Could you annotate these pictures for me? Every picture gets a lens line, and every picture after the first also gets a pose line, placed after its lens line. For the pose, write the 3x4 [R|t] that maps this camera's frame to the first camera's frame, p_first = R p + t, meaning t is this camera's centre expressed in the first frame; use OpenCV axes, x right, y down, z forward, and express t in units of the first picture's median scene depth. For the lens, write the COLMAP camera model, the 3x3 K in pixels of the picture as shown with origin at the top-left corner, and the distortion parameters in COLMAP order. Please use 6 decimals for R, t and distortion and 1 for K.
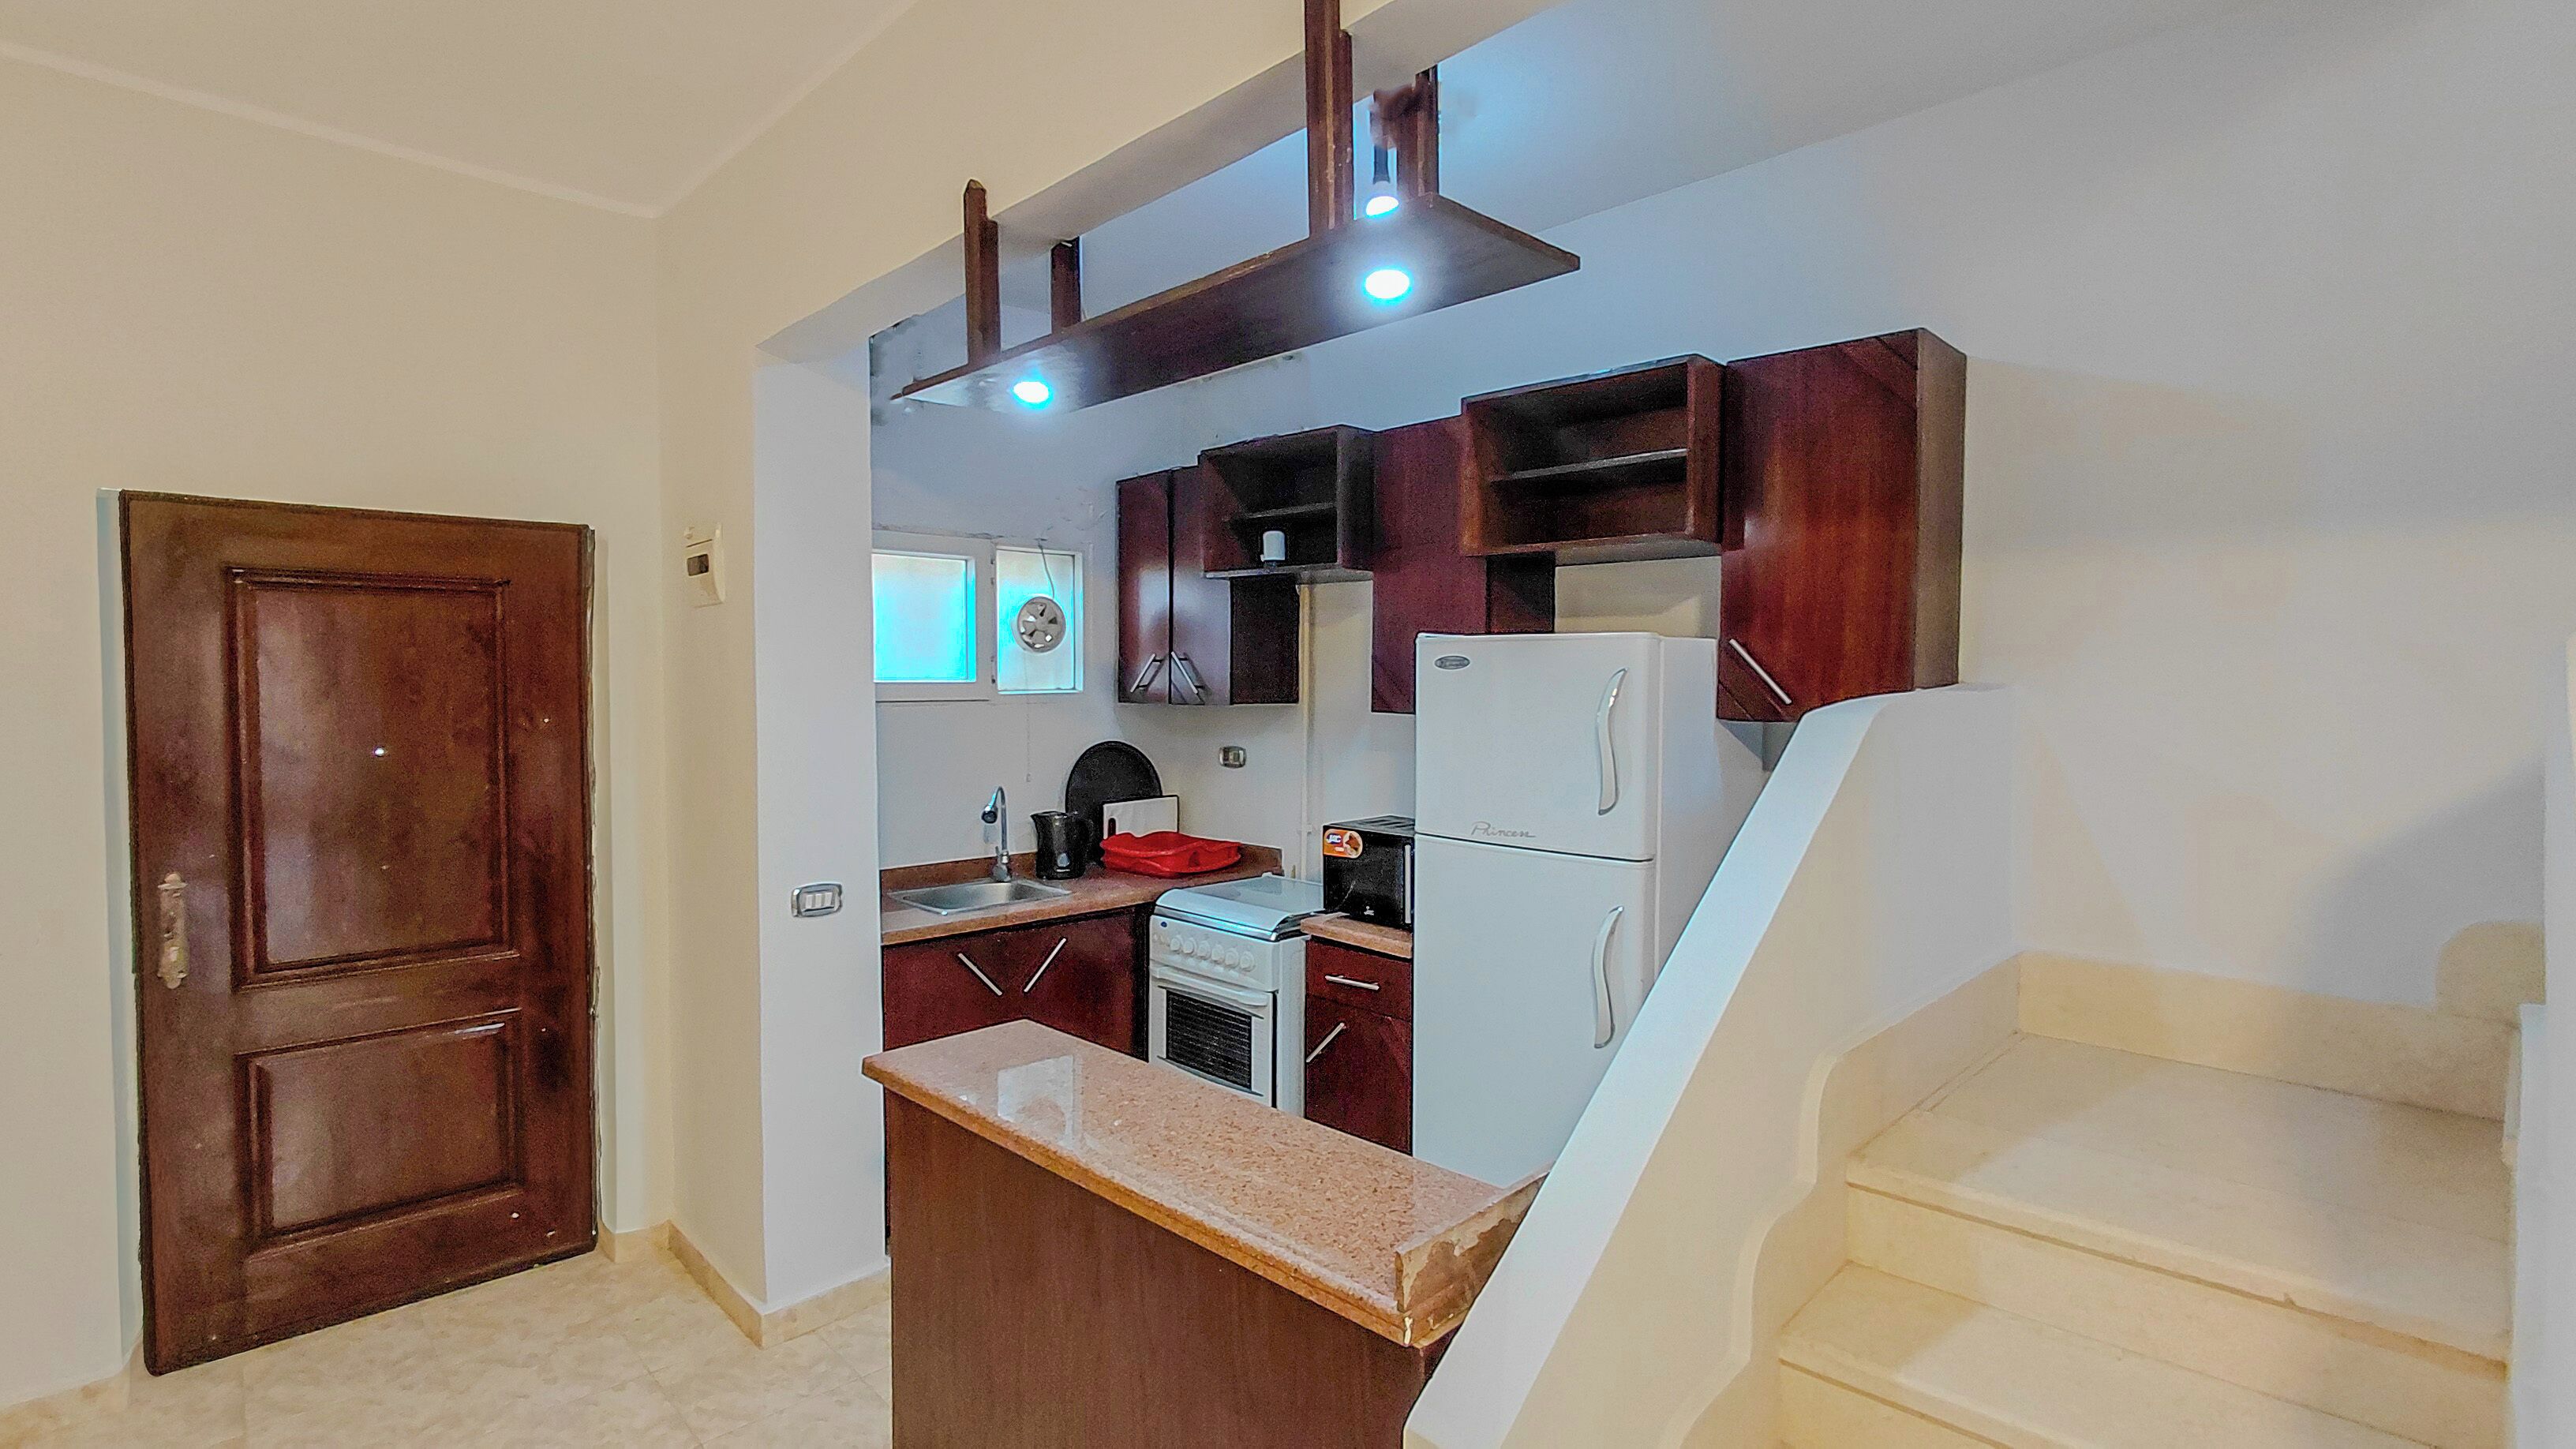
lens RADIAL K [[1200.4, 0, 1291.0], [0, 1200.4, 724.4], [0, 0, 1]] dist [-0.001944, 0.000258]
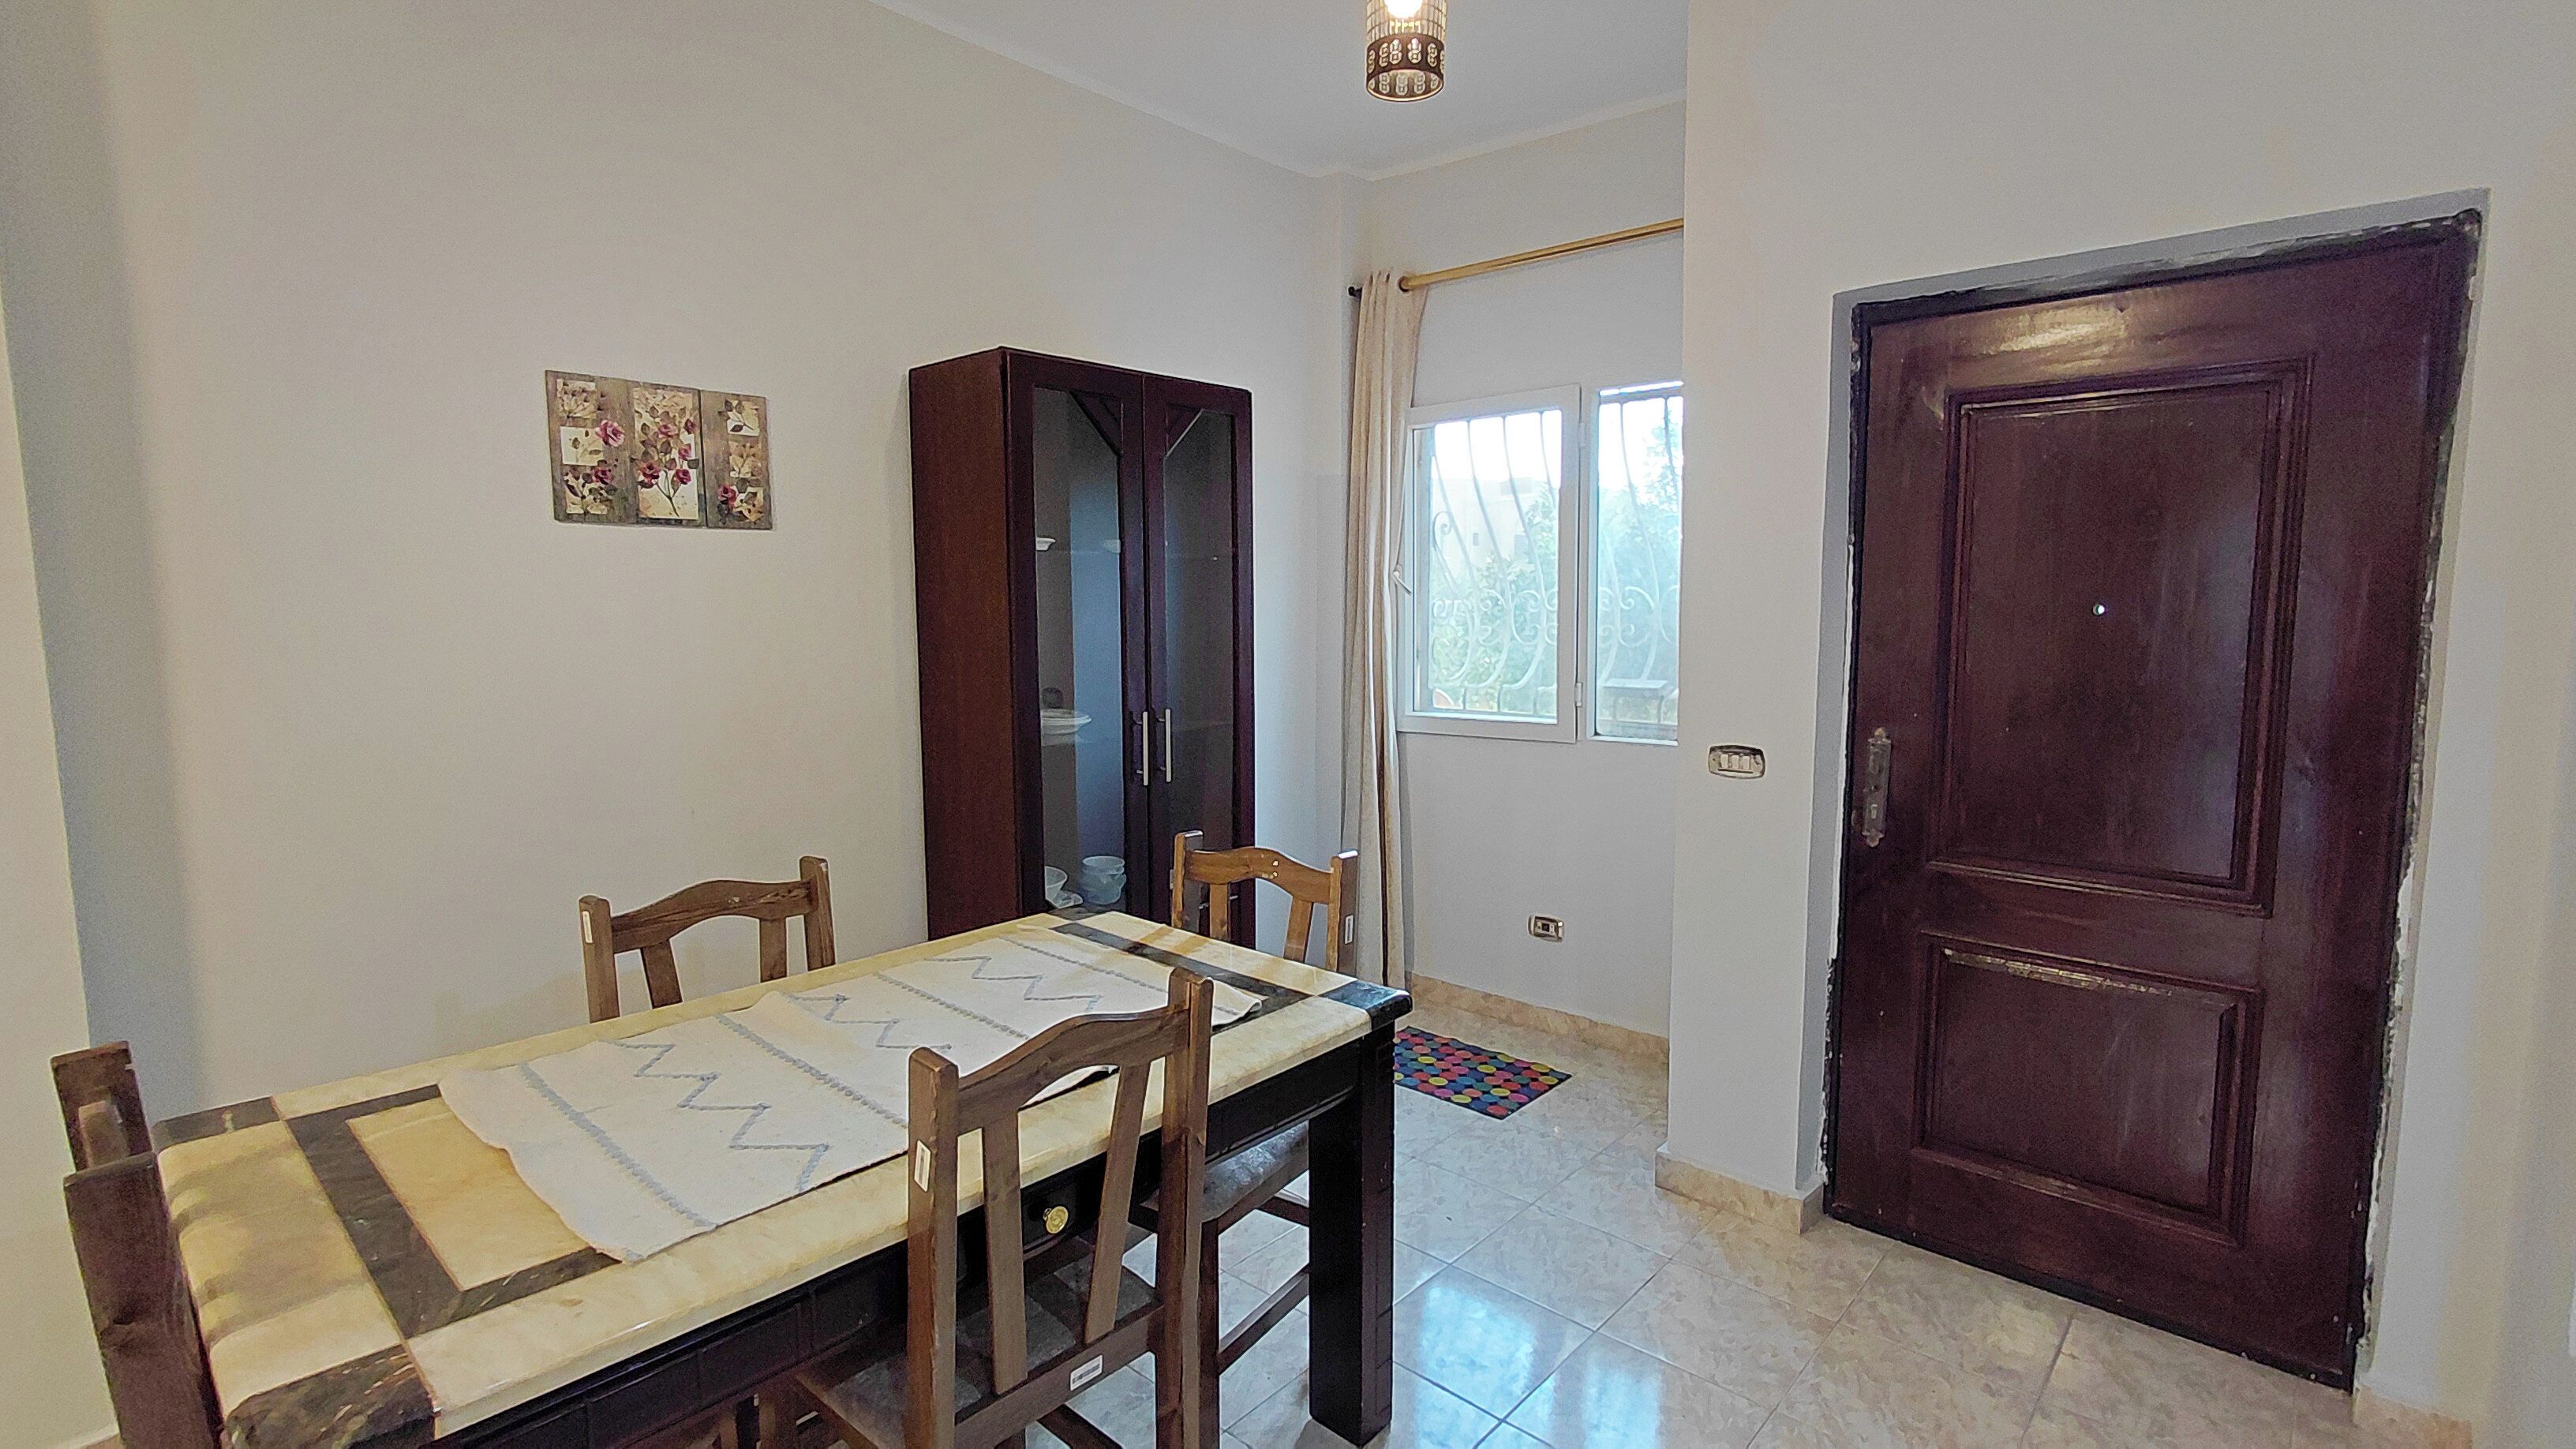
lens RADIAL K [[1200.4, 0, 1290.8], [0, 1200.4, 720.8], [0, 0, 1]] dist [-0.001944, 0.000258]
pose [[0.059230, 0.097035, -0.993517, -0.003845], [-0.035608, 0.994836, 0.095041, 0.039557], [0.997609, 0.029748, 0.062379, 0.423973]]
